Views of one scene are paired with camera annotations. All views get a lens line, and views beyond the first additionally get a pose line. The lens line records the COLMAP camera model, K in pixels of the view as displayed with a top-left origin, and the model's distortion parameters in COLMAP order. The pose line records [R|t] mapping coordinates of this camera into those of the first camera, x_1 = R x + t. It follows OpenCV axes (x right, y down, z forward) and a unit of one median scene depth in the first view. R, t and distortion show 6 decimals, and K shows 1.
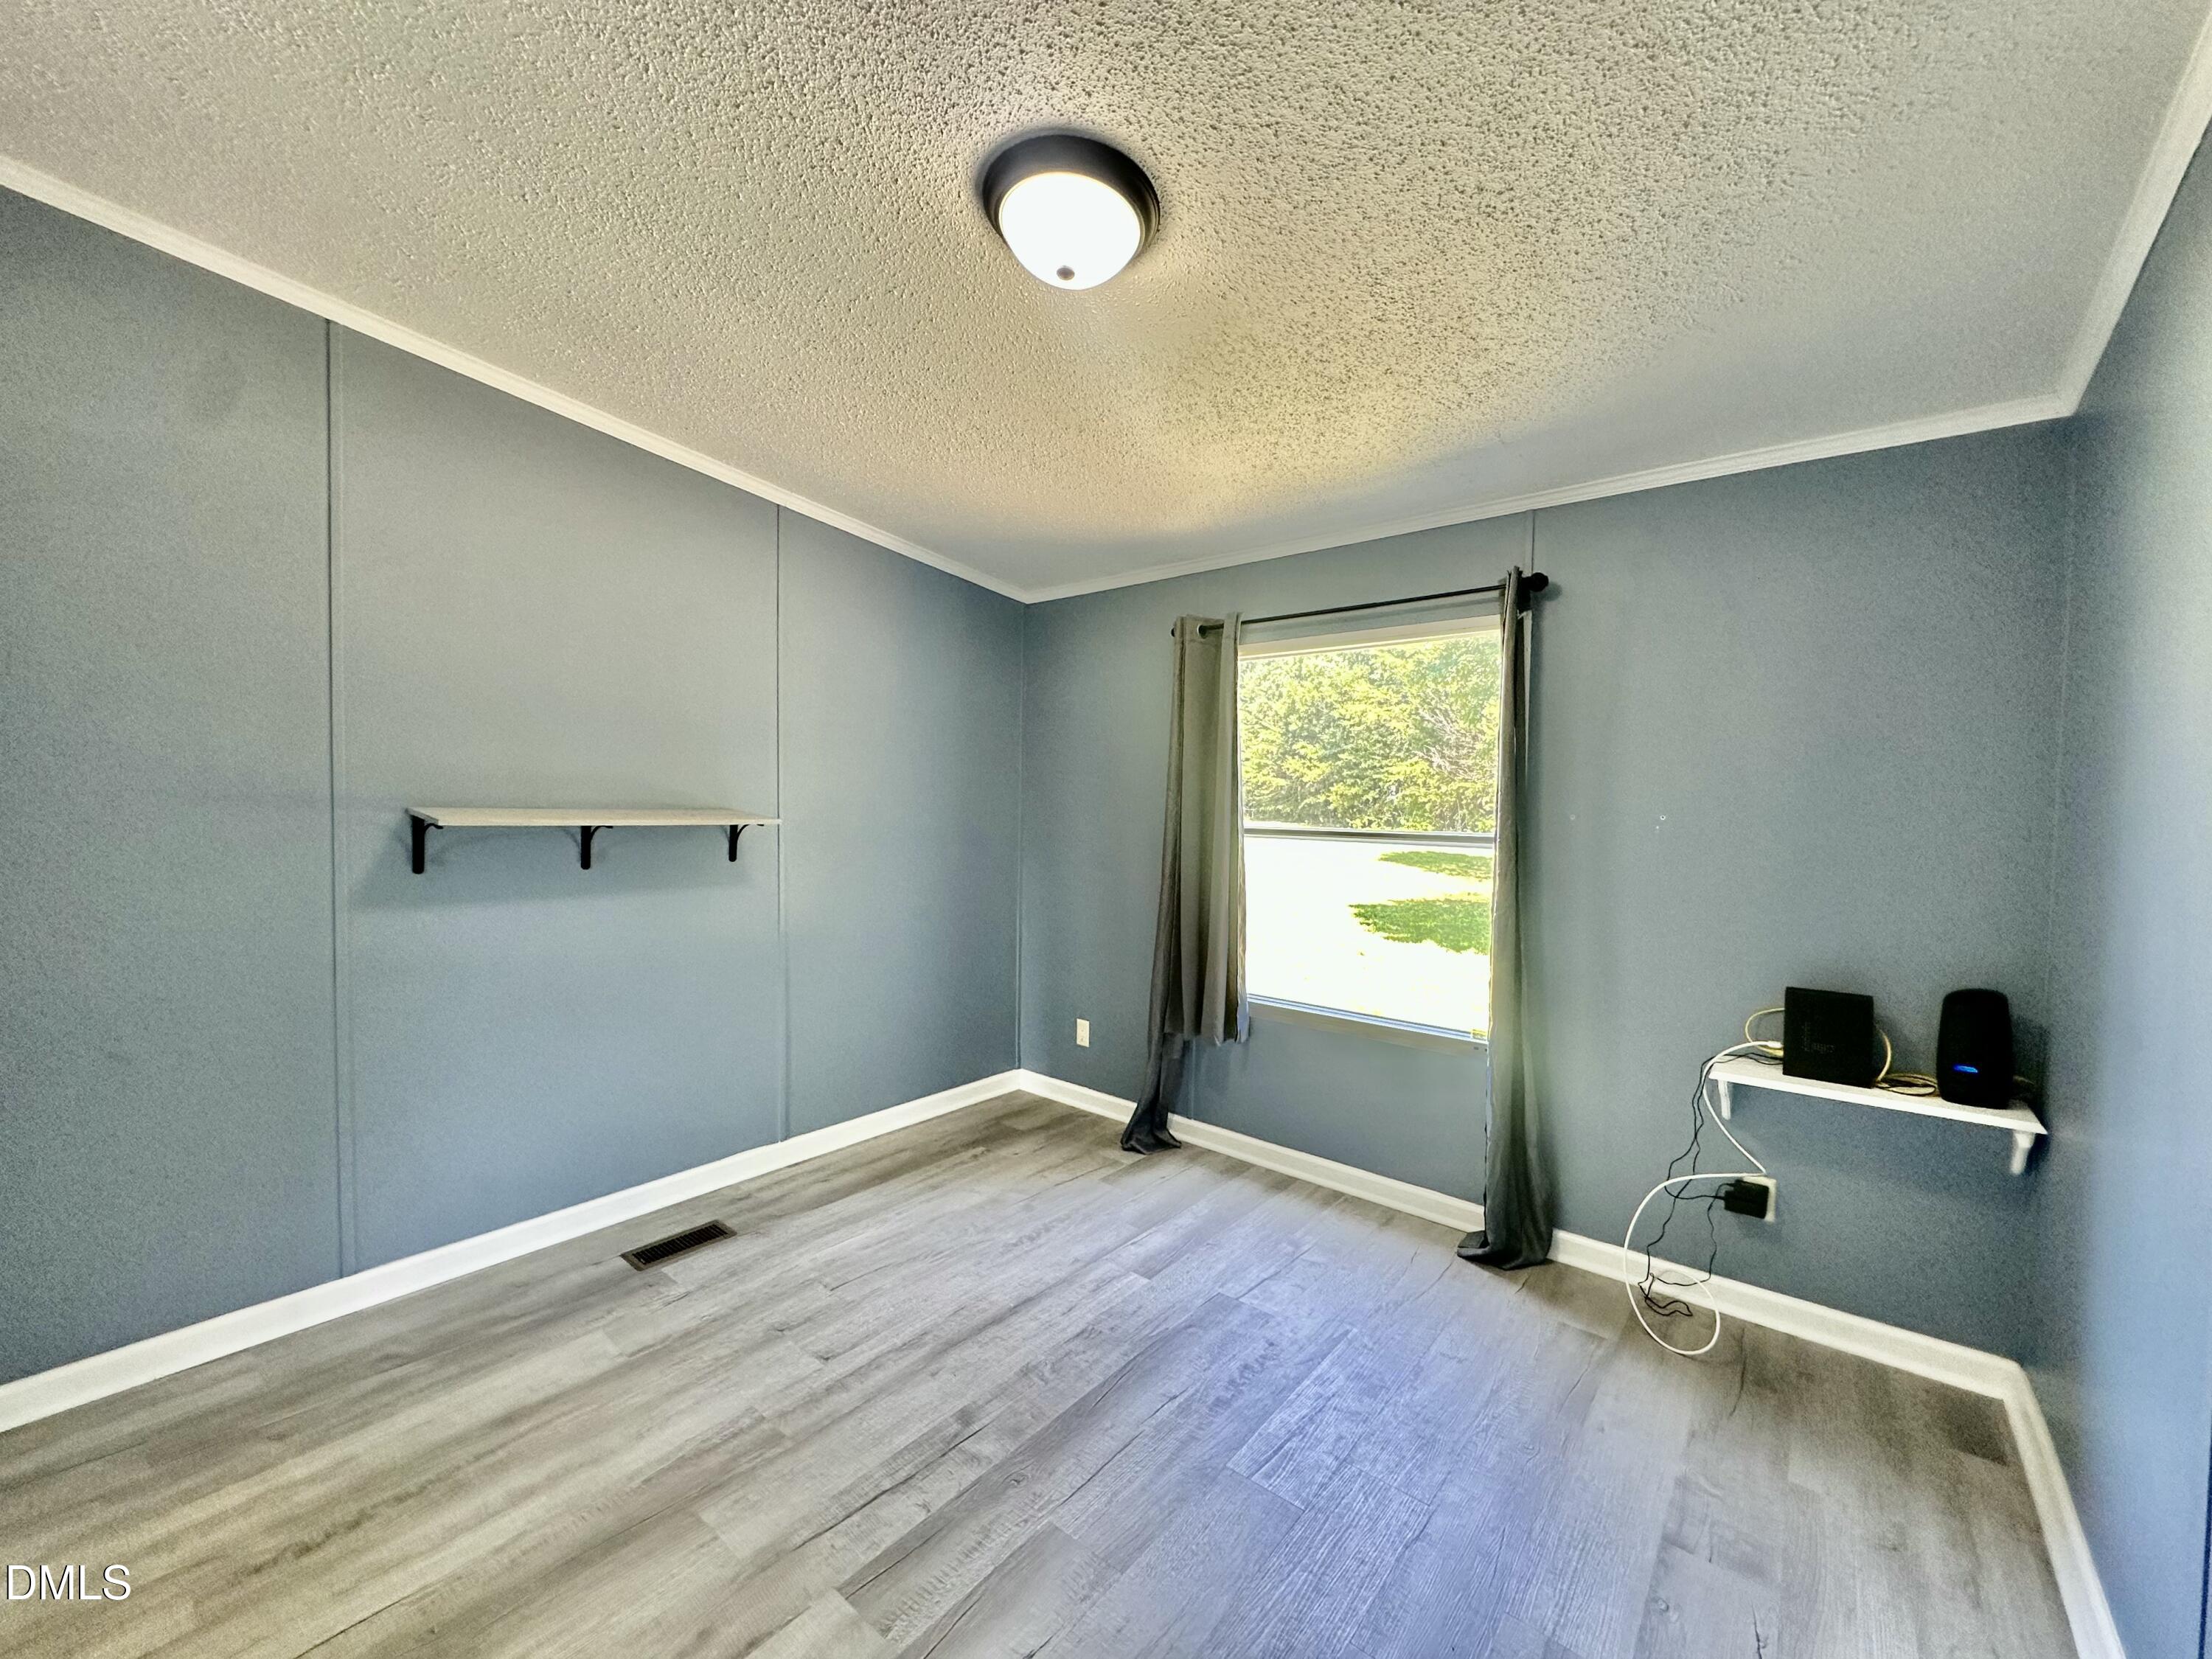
lens RADIAL K [[889.2, 0, 1106.0], [0, 889.2, 829.5], [0, 0, 1]] dist [-0.001889, 0.000586]
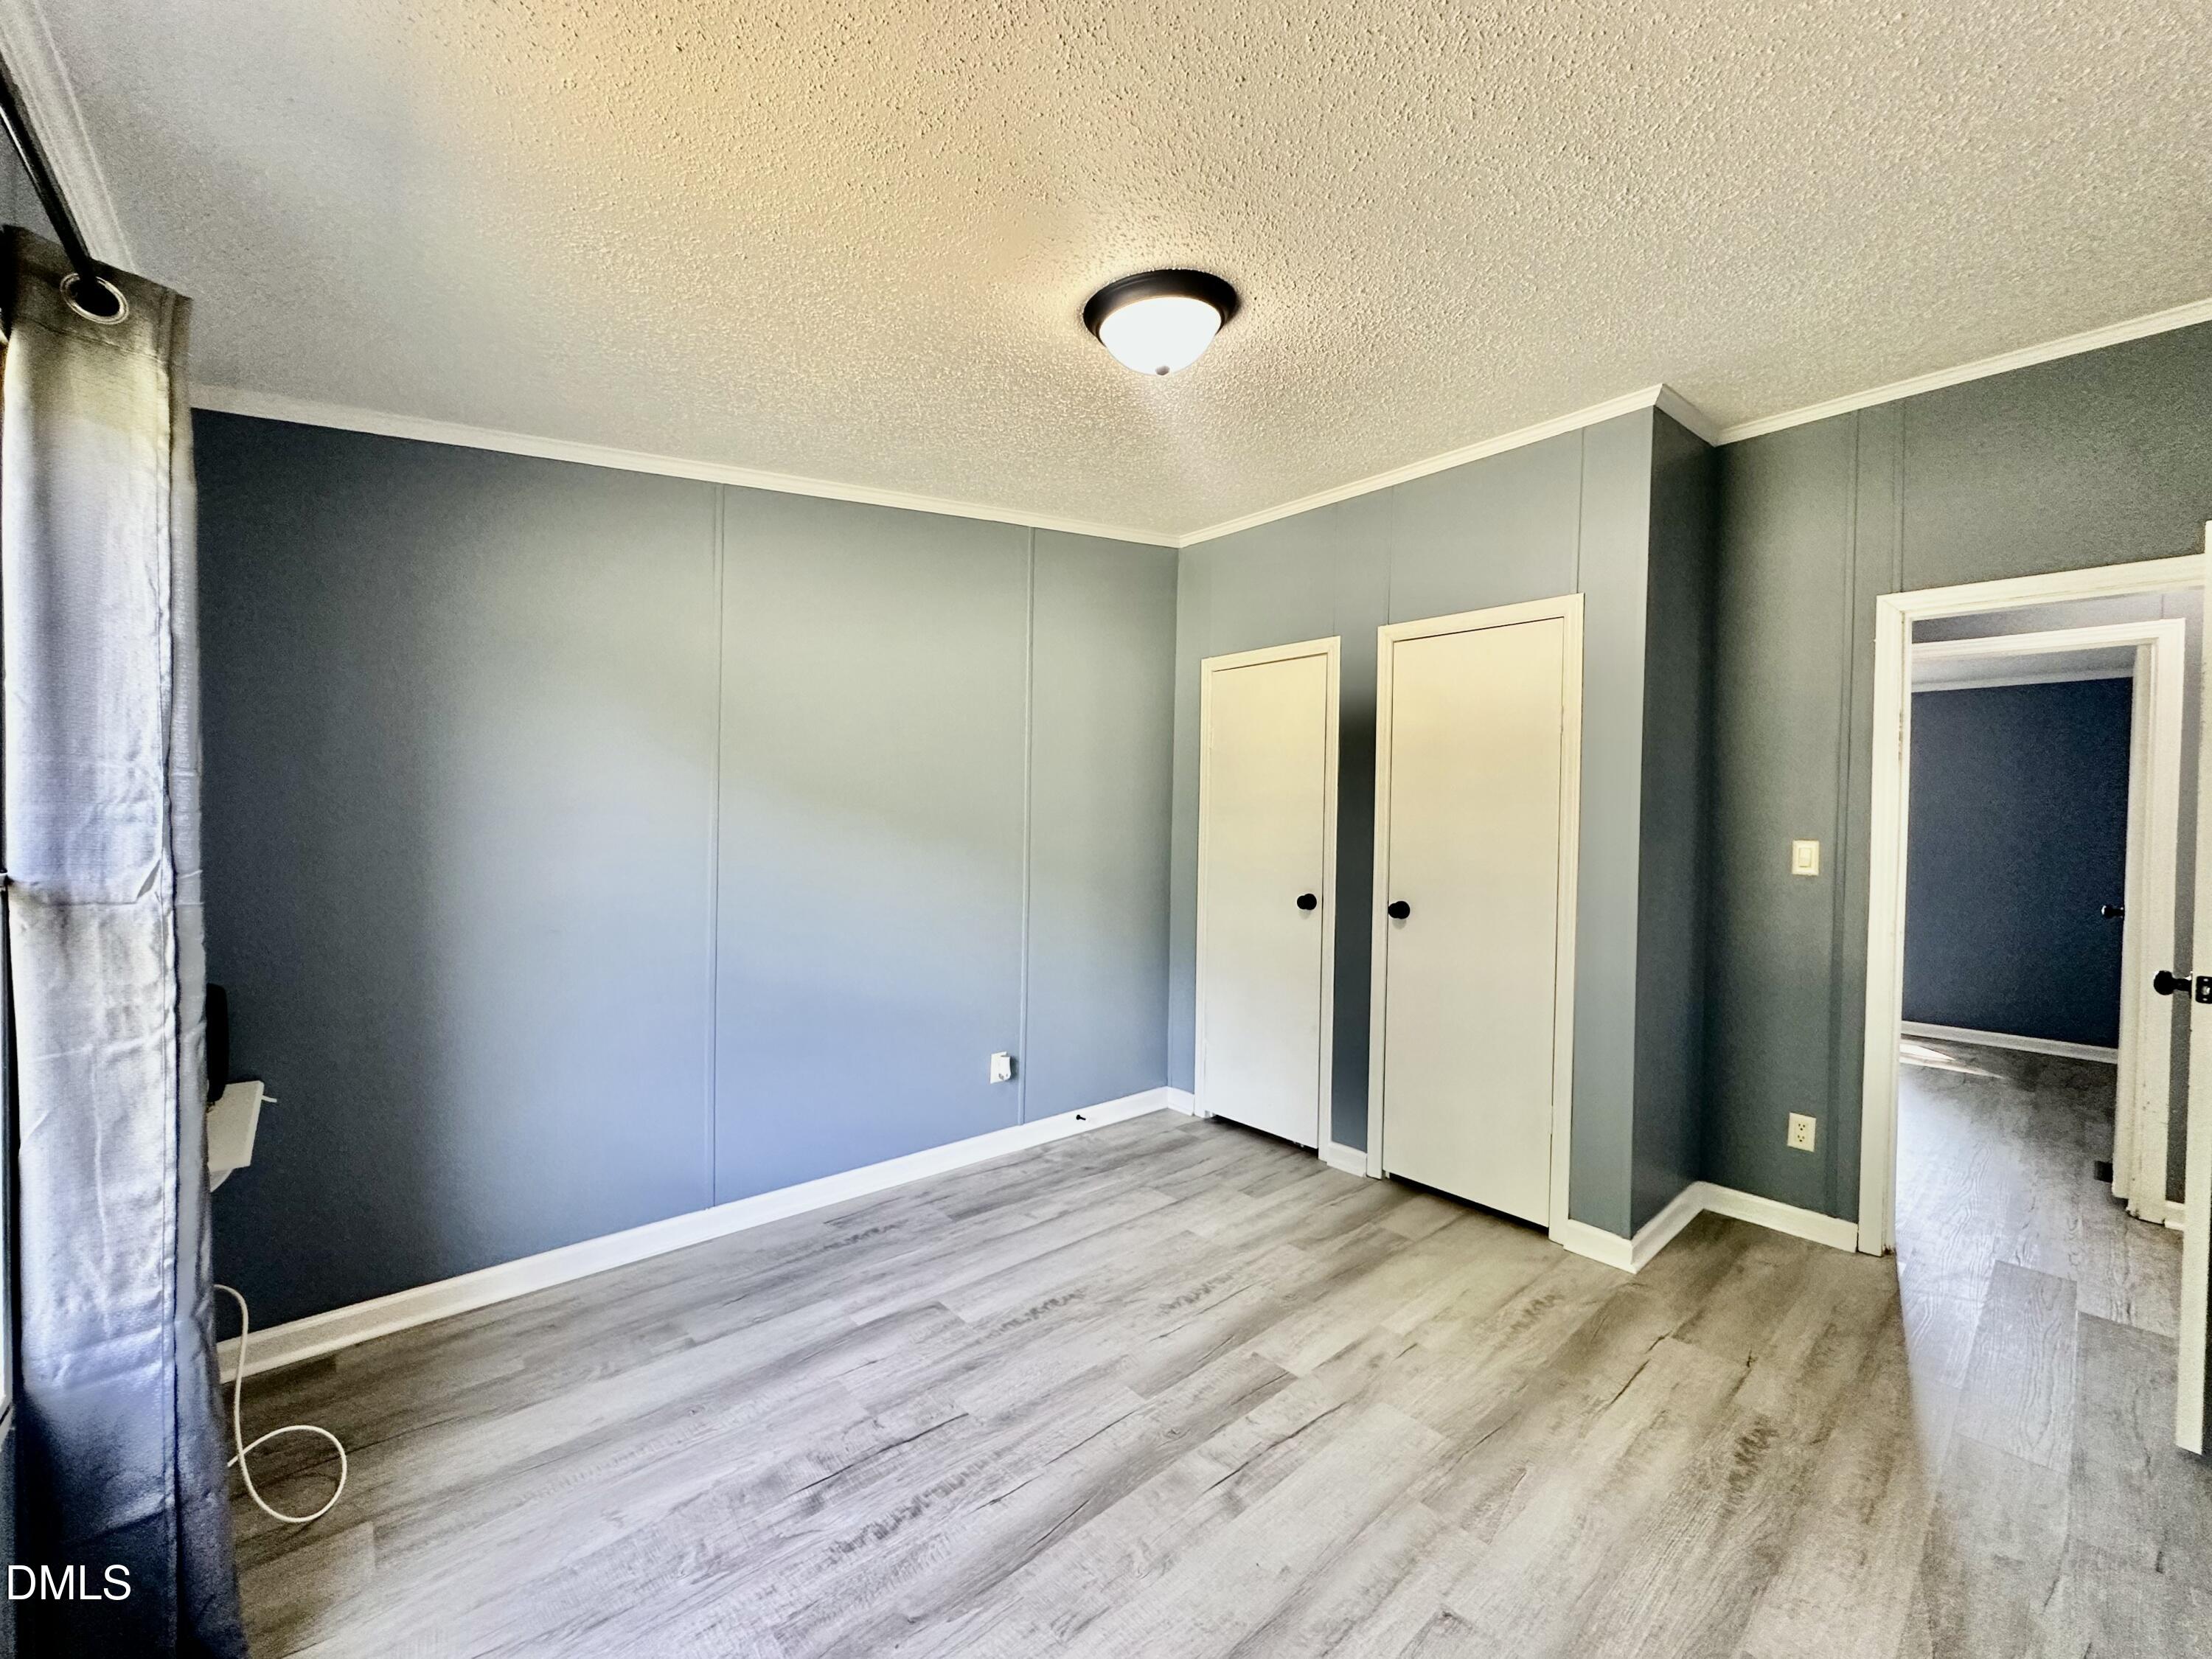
lens RADIAL K [[889.2, 0, 1106.0], [0, 889.2, 829.5], [0, 0, 1]] dist [-0.001889, 0.000586]
pose [[-0.988244, -0.033396, 0.149190, -0.155315], [-0.026169, 0.998399, 0.050140, -0.067528], [-0.150625, 0.045646, -0.987537, 2.043820]]
